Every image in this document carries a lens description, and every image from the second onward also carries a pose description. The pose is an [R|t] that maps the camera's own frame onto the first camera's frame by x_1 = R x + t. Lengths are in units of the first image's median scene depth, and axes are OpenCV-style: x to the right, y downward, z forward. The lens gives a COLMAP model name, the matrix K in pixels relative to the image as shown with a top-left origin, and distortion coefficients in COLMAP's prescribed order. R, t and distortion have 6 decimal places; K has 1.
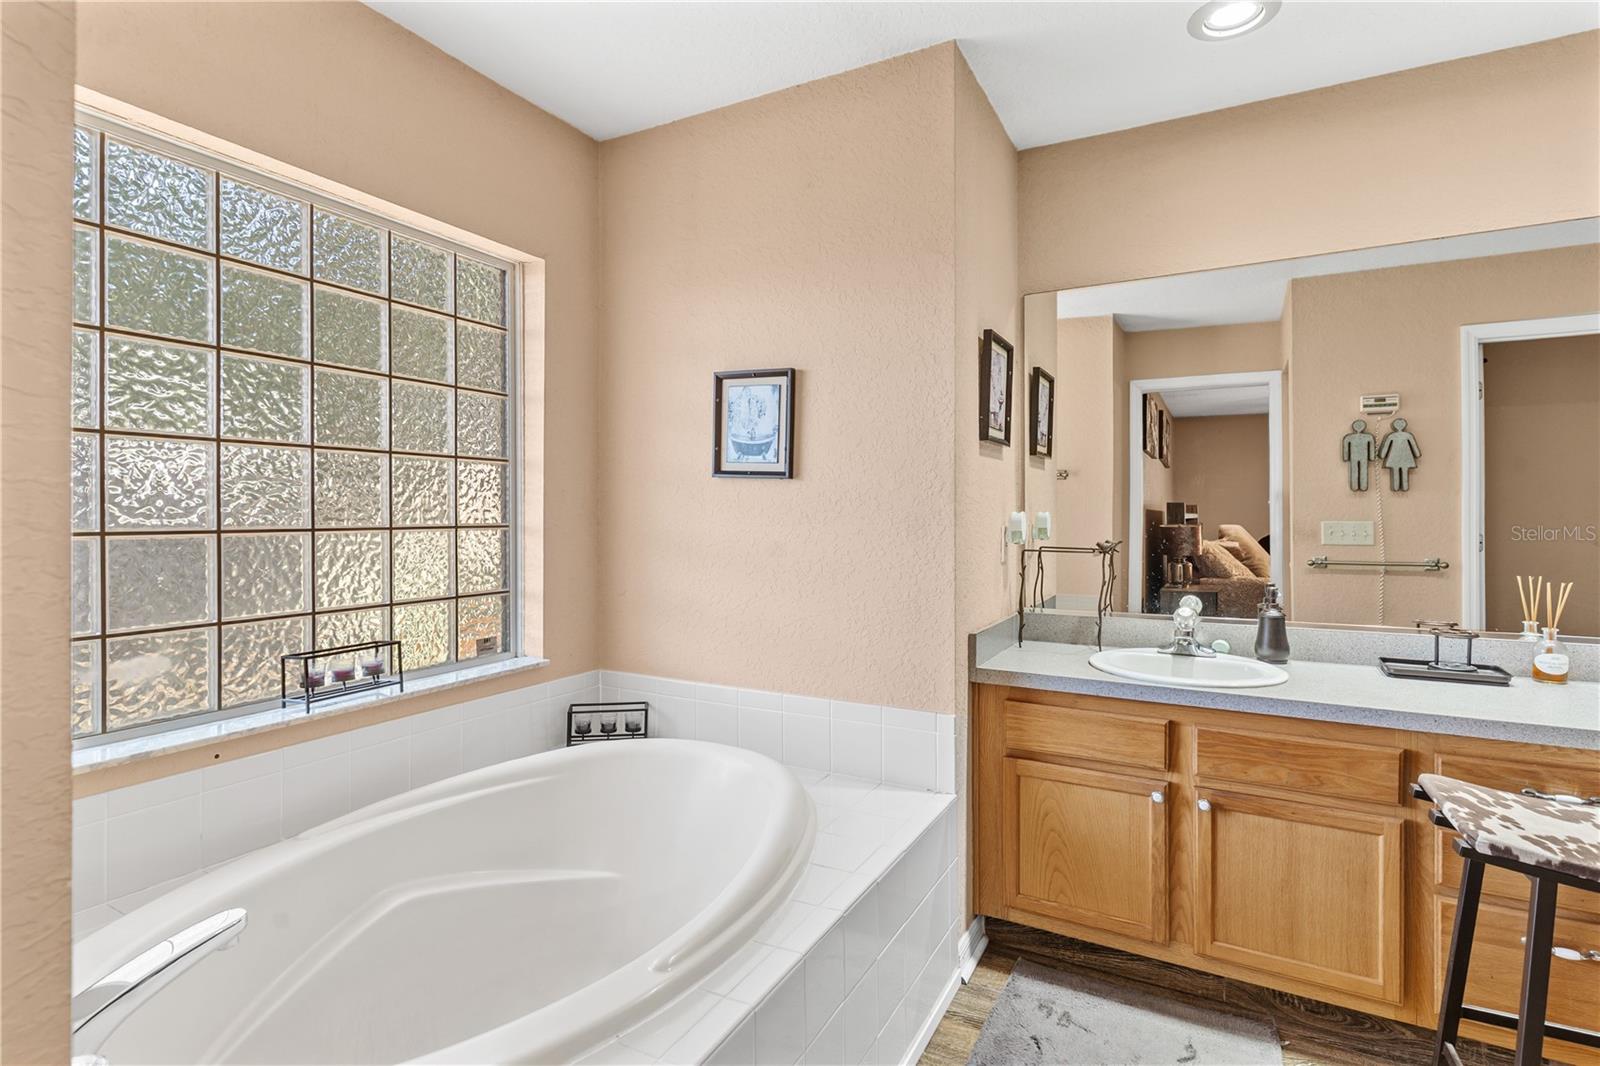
lens RADIAL K [[784.6, 0, 801.7], [0, 784.6, 516.3], [0, 0, 1]] dist [-0.000657, -0.000408]
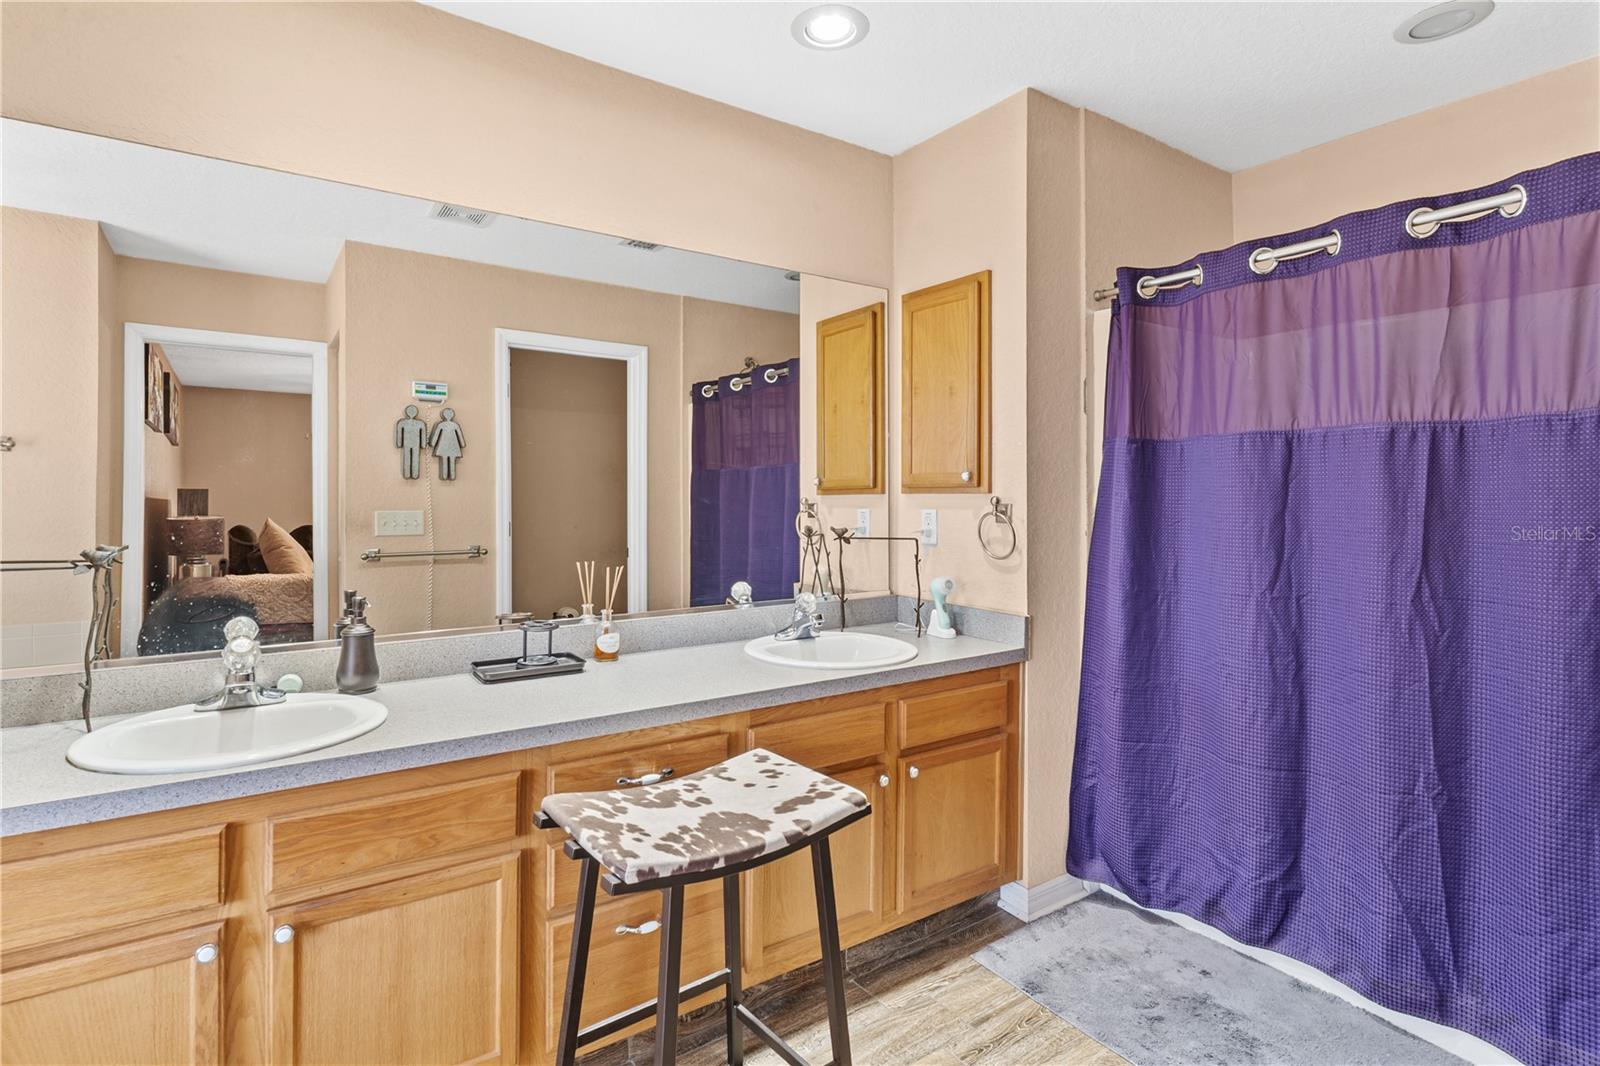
lens RADIAL K [[814.0, 0, 794.8], [0, 814.0, 495.0], [0, 0, 1]] dist [0.000724, -0.000371]
pose [[0.458449, 0.007492, 0.888689, 0.084809], [0.003317, 0.999943, -0.010142, -0.002206], [-0.888714, 0.007597, 0.458398, 0.272310]]
